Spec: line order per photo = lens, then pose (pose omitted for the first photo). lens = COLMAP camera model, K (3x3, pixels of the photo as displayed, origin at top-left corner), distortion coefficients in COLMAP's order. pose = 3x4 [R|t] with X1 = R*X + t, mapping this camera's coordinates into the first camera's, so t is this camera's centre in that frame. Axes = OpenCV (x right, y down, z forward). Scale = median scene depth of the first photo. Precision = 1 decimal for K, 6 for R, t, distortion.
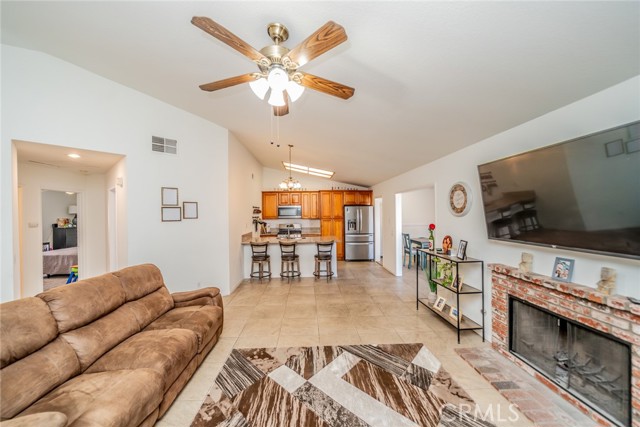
lens RADIAL K [[238.1, 0, 317.6], [0, 238.1, 213.9], [0, 0, 1]] dist [-0.006127, 0.000427]
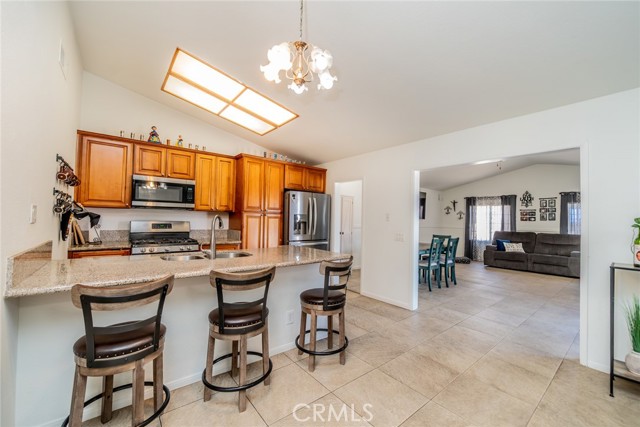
lens RADIAL K [[260.8, 0, 327.8], [0, 260.8, 217.5], [0, 0, 1]] dist [-0.003163, -0.000058]
pose [[0.797410, 0.030852, 0.602648, -0.405689], [-0.026239, 0.999520, -0.016450, 0.087621], [-0.602867, -0.002696, 0.797837, 1.118588]]
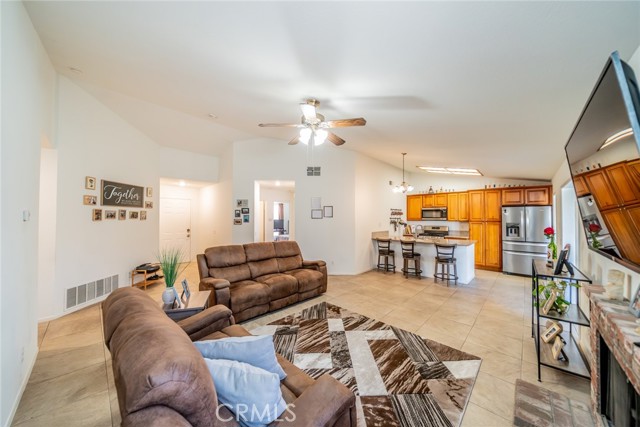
lens RADIAL K [[220.9, 0, 310.8], [0, 220.9, 215.7], [0, 0, 1]] dist [-0.019834, 0.000384]
pose [[0.671279, 0.006078, -0.741180, 0.541369], [-0.012112, 0.999923, -0.002769, 0.018919], [0.741106, 0.010836, 0.671301, -0.019414]]
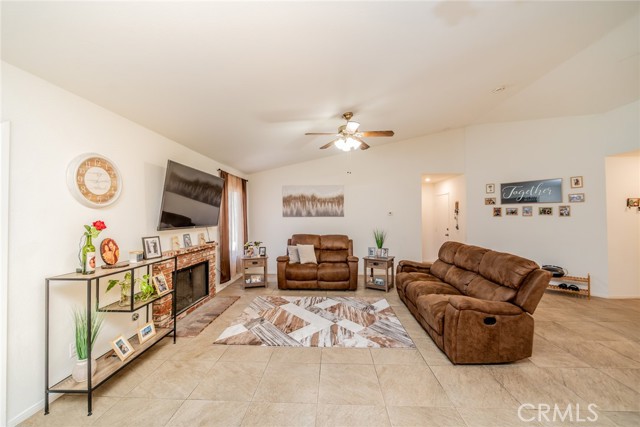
lens RADIAL K [[238.1, 0, 321.6], [0, 238.1, 214.5], [0, 0, 1]] dist [-0.006127, 0.000427]
pose [[-0.995890, 0.013198, 0.089604, -0.068382], [0.012263, 0.999865, -0.010979, 0.046240], [-0.089737, -0.009835, -0.995917, 1.683288]]
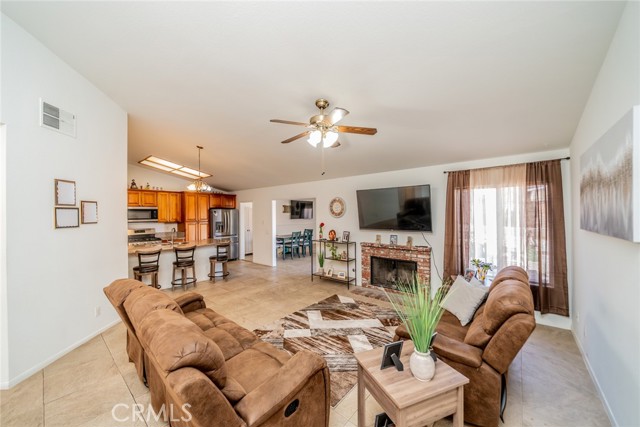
lens RADIAL K [[238.1, 0, 318.9], [0, 238.1, 217.5], [0, 0, 1]] dist [-0.006127, 0.000427]
pose [[0.676022, -0.005800, 0.736859, -0.761208], [0.003473, 0.999983, 0.004684, -0.000429], [-0.736873, -0.000607, 0.676031, -0.031809]]
